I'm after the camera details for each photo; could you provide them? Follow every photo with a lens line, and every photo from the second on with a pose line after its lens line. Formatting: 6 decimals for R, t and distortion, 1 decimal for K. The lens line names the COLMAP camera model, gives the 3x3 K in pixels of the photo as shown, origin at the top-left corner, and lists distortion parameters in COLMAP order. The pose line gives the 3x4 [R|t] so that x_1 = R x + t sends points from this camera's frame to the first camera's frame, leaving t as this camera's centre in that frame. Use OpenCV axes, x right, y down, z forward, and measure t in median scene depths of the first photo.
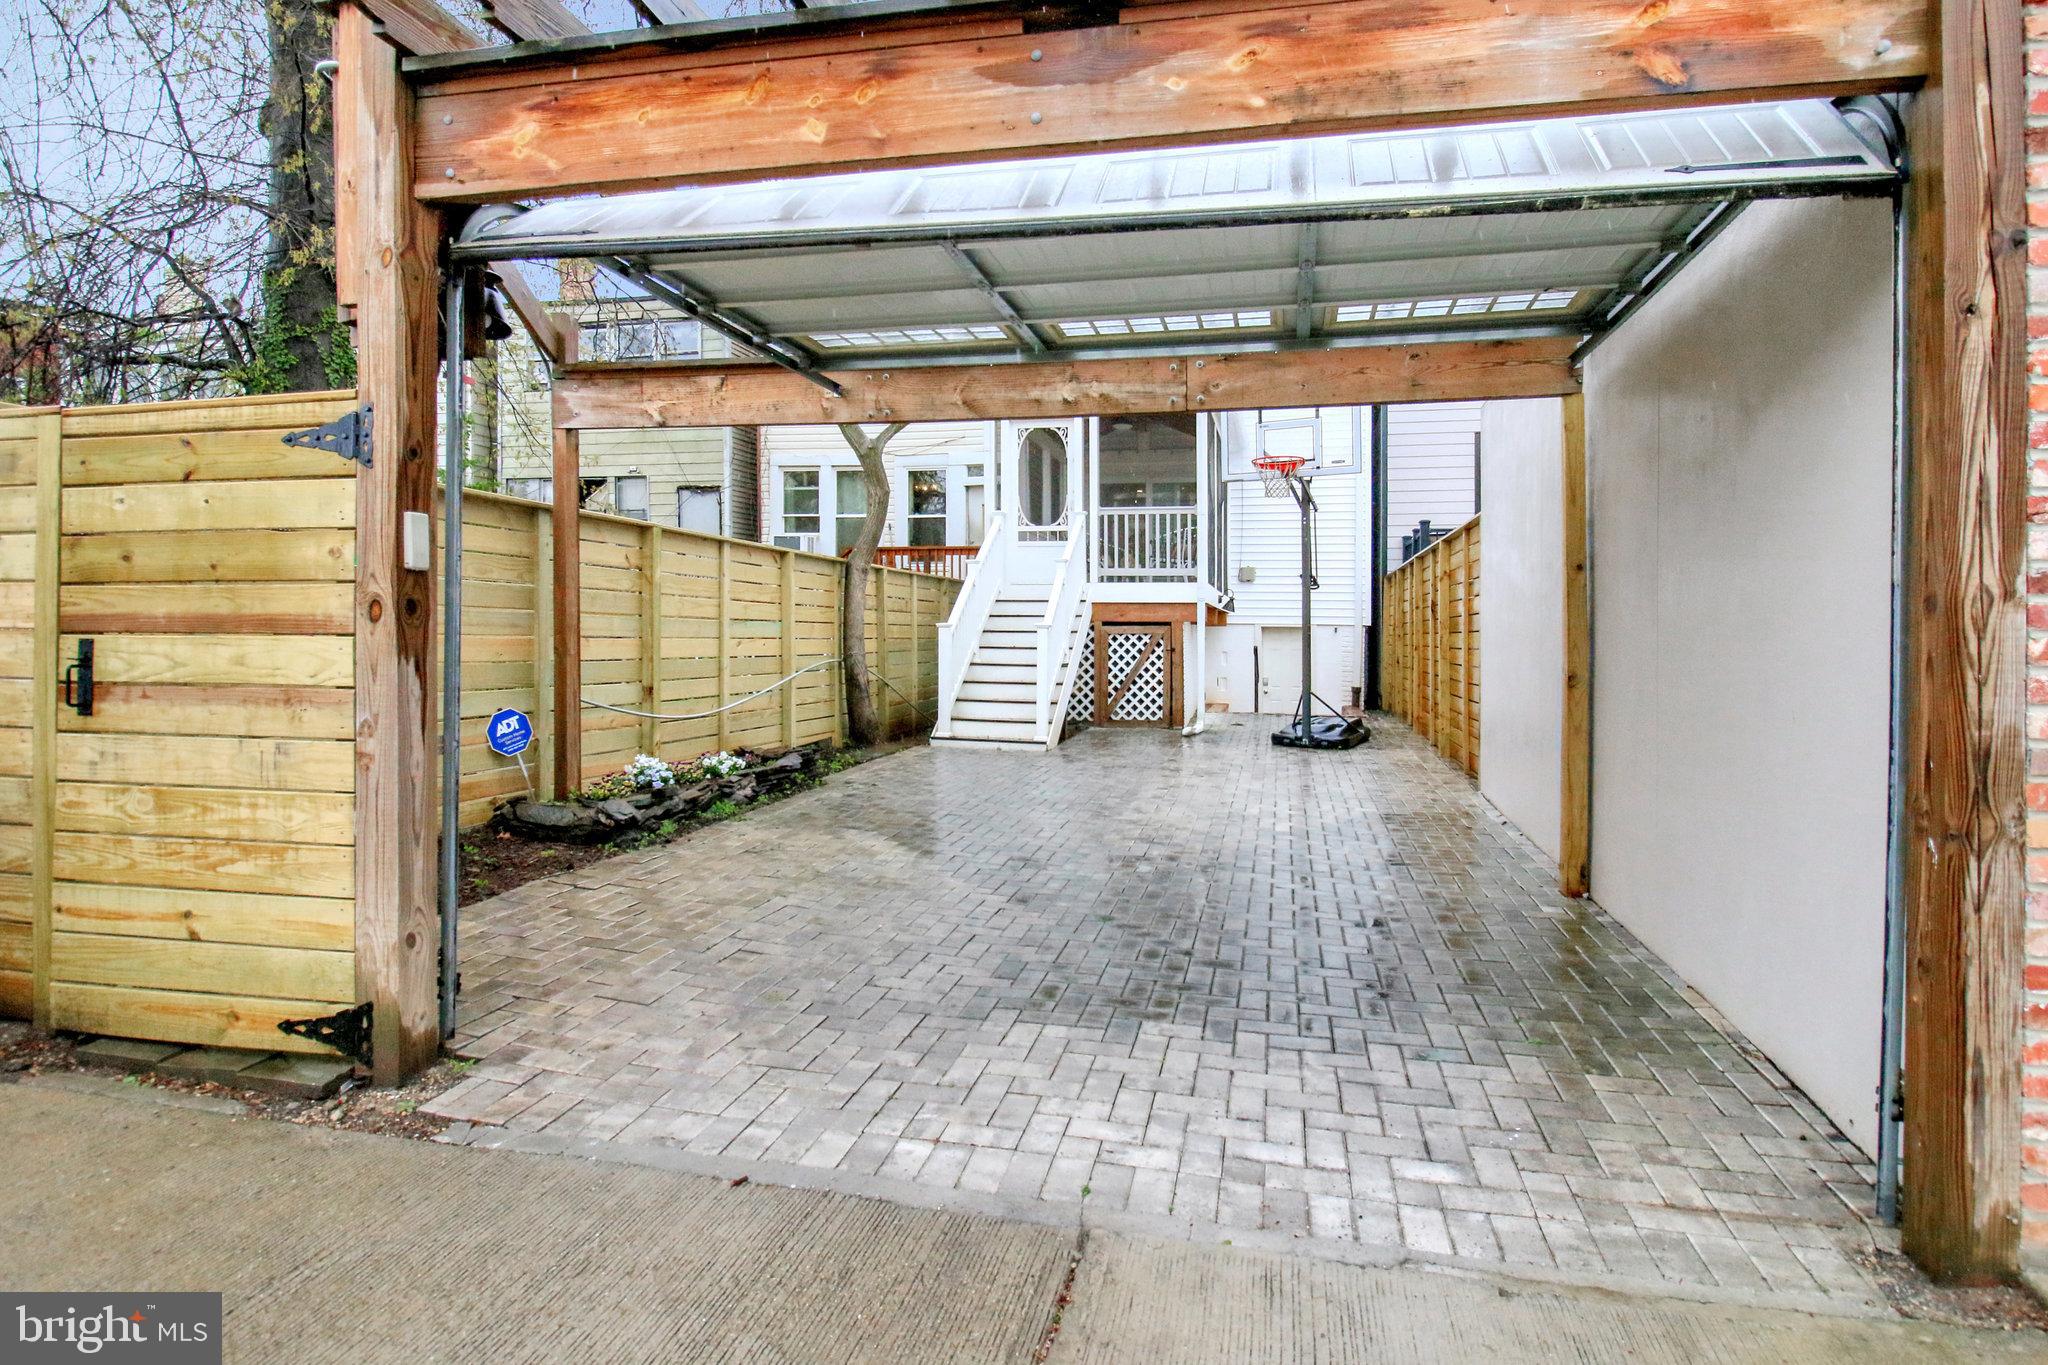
lens RADIAL K [[1077.6, 0, 1032.1], [0, 1077.6, 672.2], [0, 0, 1]] dist [-0.003968, -0.000749]
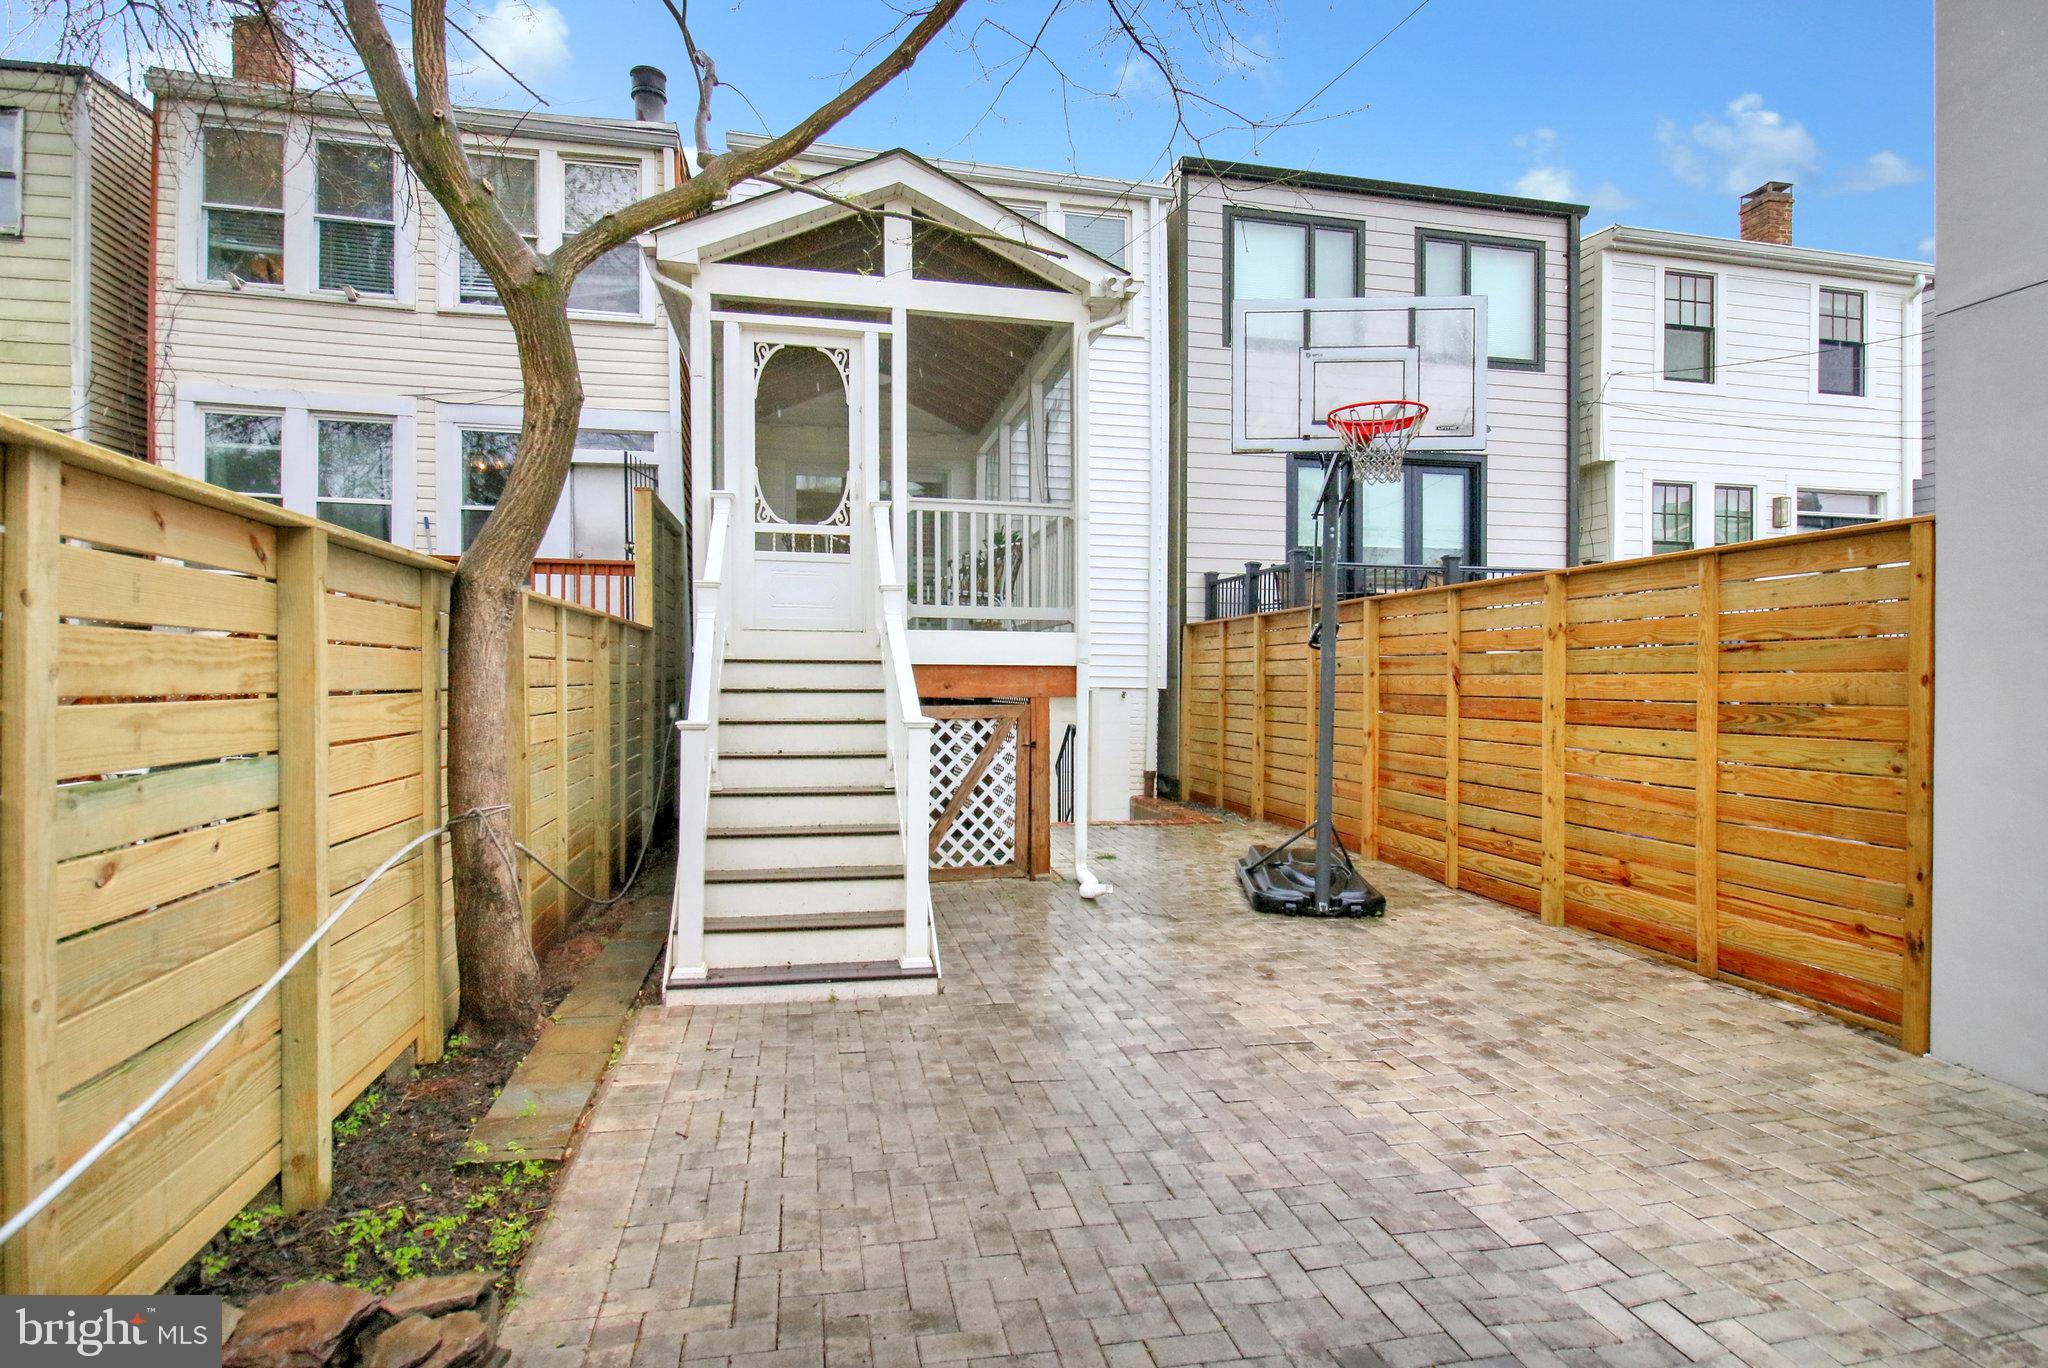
lens RADIAL K [[1077.6, 0, 1027.6], [0, 1077.6, 677.2], [0, 0, 1]] dist [-0.003968, -0.000749]
pose [[0.901989, -0.001647, 0.431755, -0.126516], [0.013810, 0.999591, -0.025039, -0.042861], [-0.431537, 0.028547, 0.901643, 0.461452]]
